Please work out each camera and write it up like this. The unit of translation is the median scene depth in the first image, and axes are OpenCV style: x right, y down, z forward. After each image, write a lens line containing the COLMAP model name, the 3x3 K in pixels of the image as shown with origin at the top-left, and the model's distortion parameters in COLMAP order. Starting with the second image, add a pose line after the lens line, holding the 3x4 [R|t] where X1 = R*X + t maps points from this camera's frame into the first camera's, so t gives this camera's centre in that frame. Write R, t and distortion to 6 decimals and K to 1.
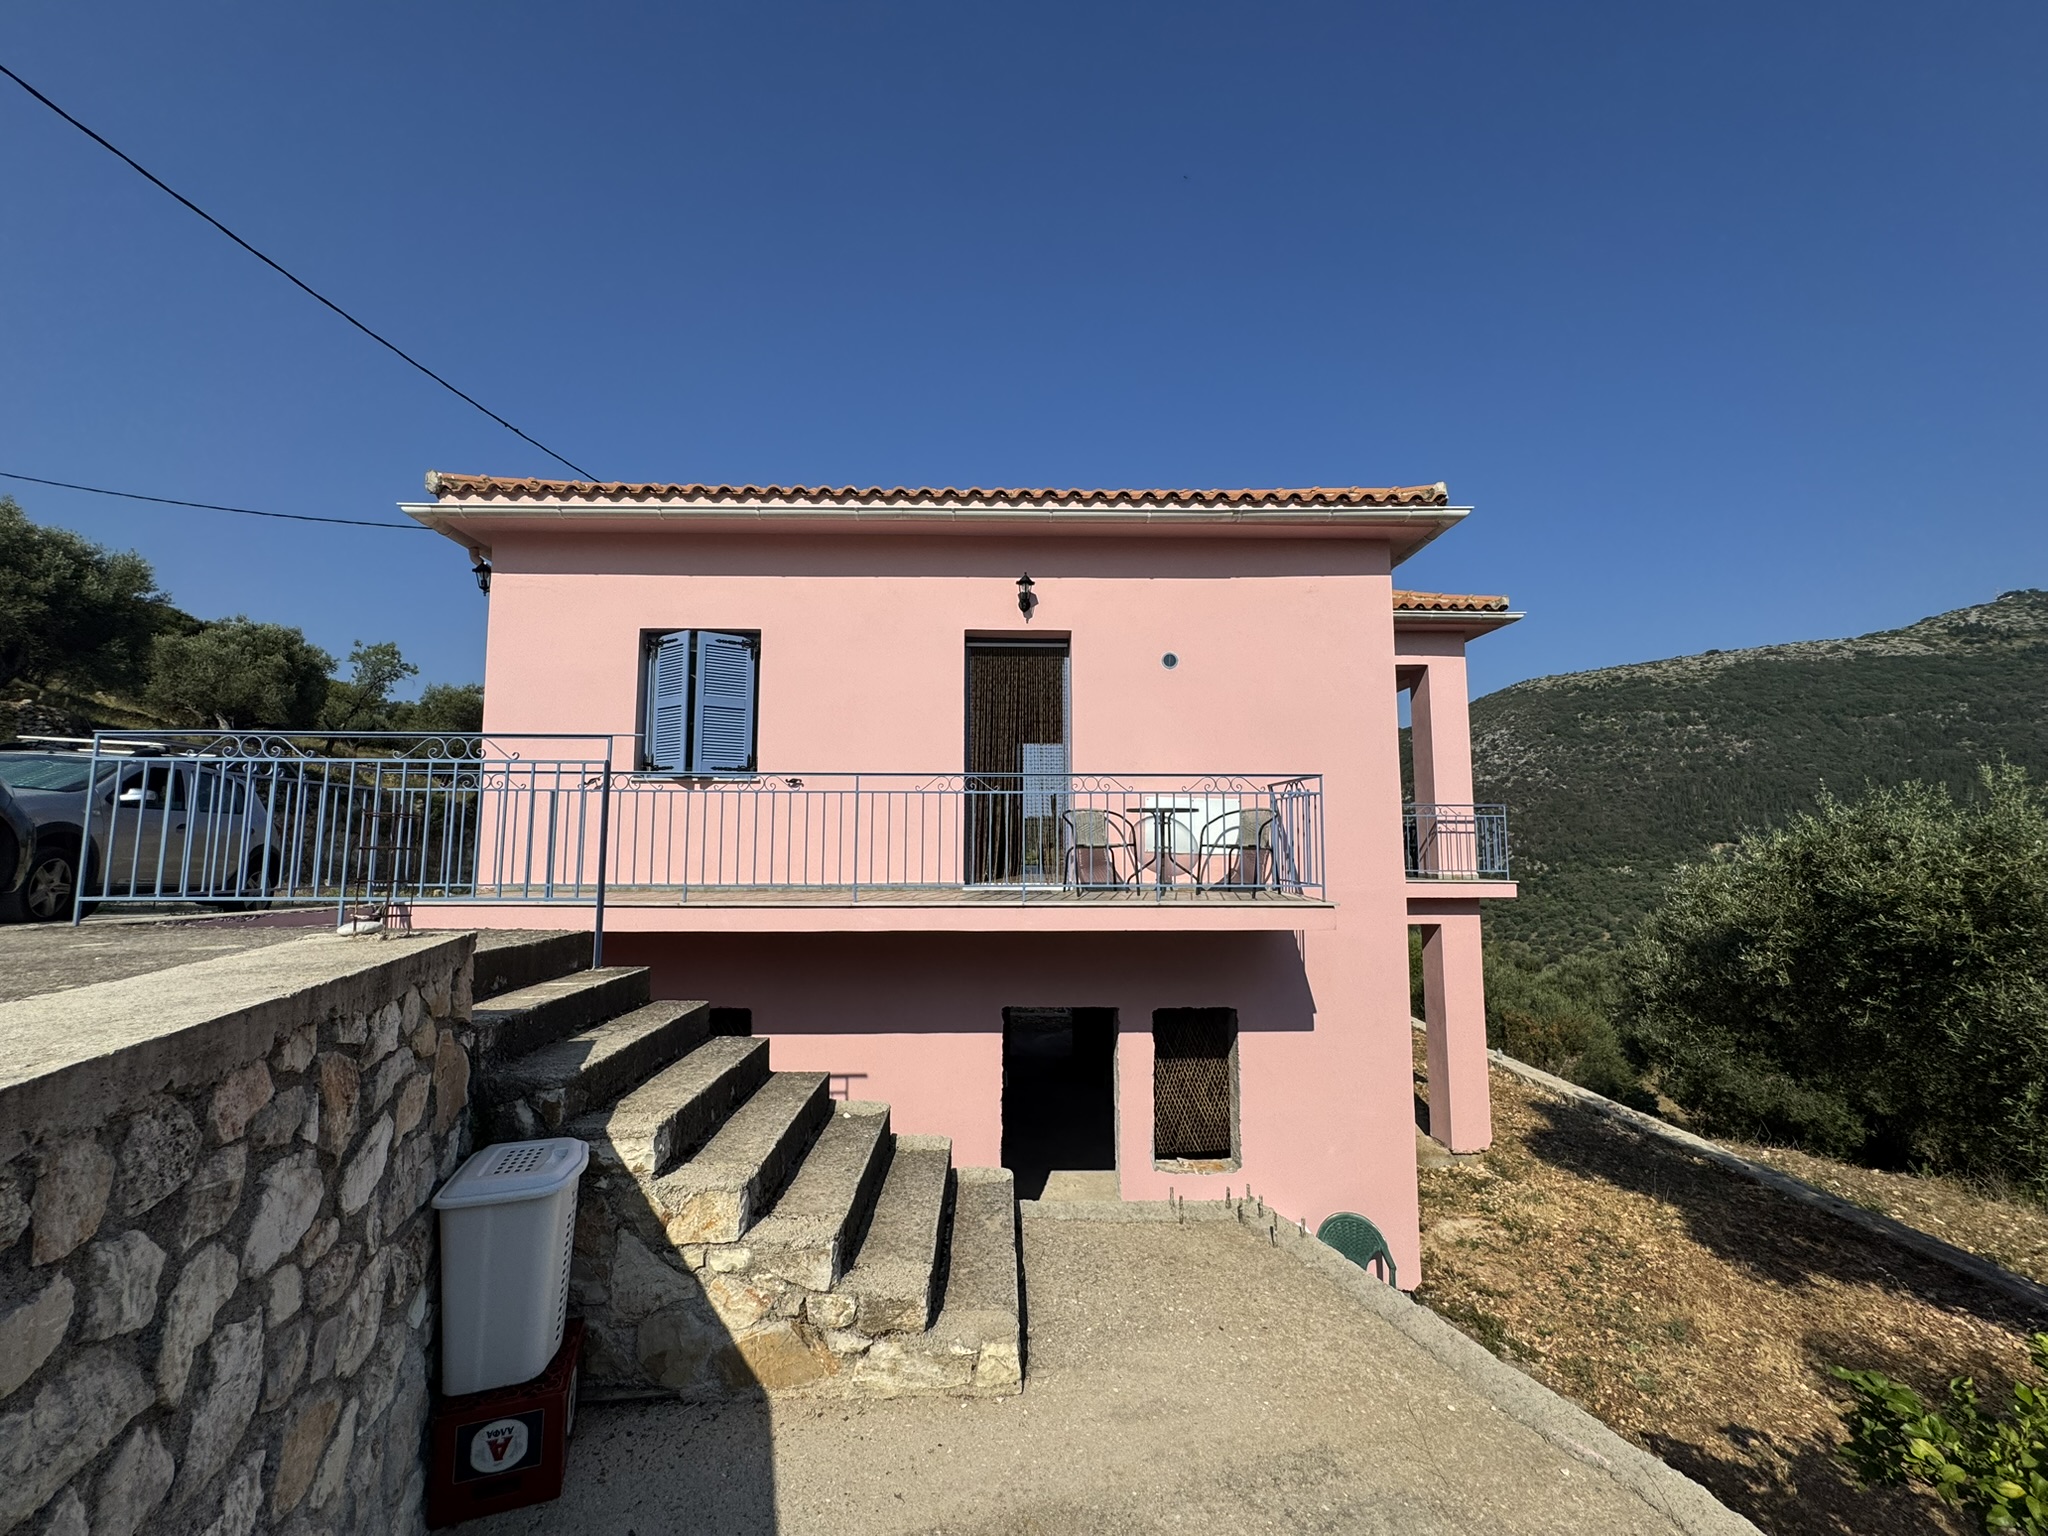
lens RADIAL K [[818.9, 0, 1026.6], [0, 818.9, 770.2], [0, 0, 1]] dist [-0.001555, -0.000672]
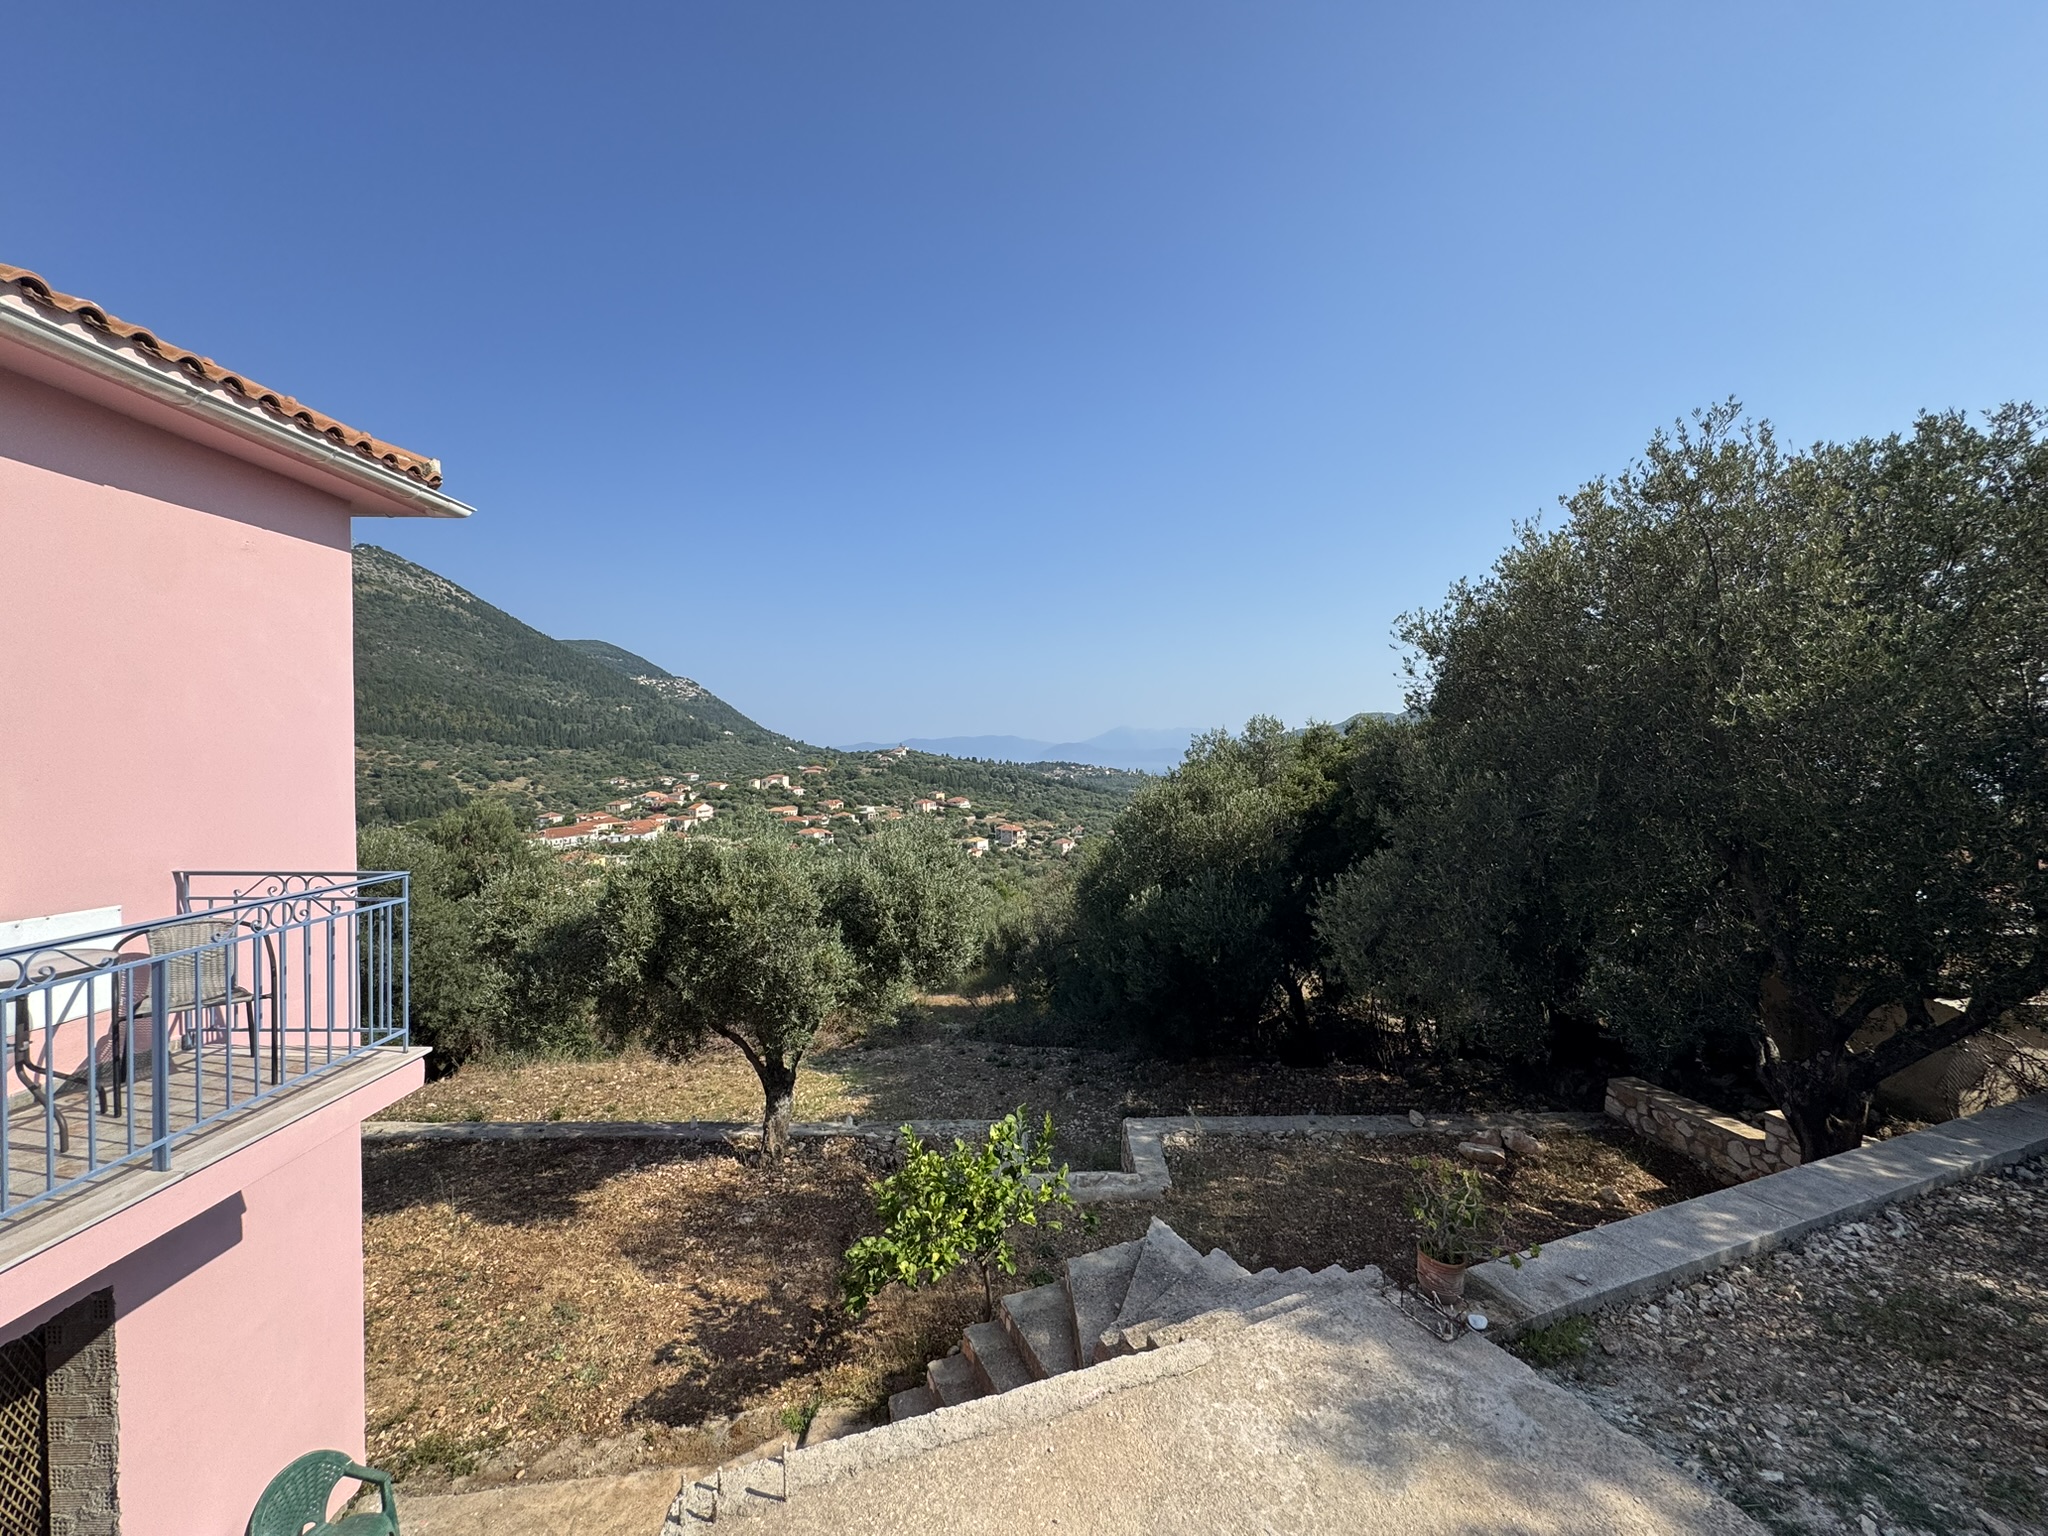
lens RADIAL K [[818.9, 0, 1025.0], [0, 818.9, 769.5], [0, 0, 1]] dist [-0.001555, -0.000672]
pose [[0.003957, -0.017262, 0.999843, -0.287385], [-0.095003, 0.995322, 0.017560, -0.123942], [-0.995469, -0.095058, 0.002299, 0.411140]]
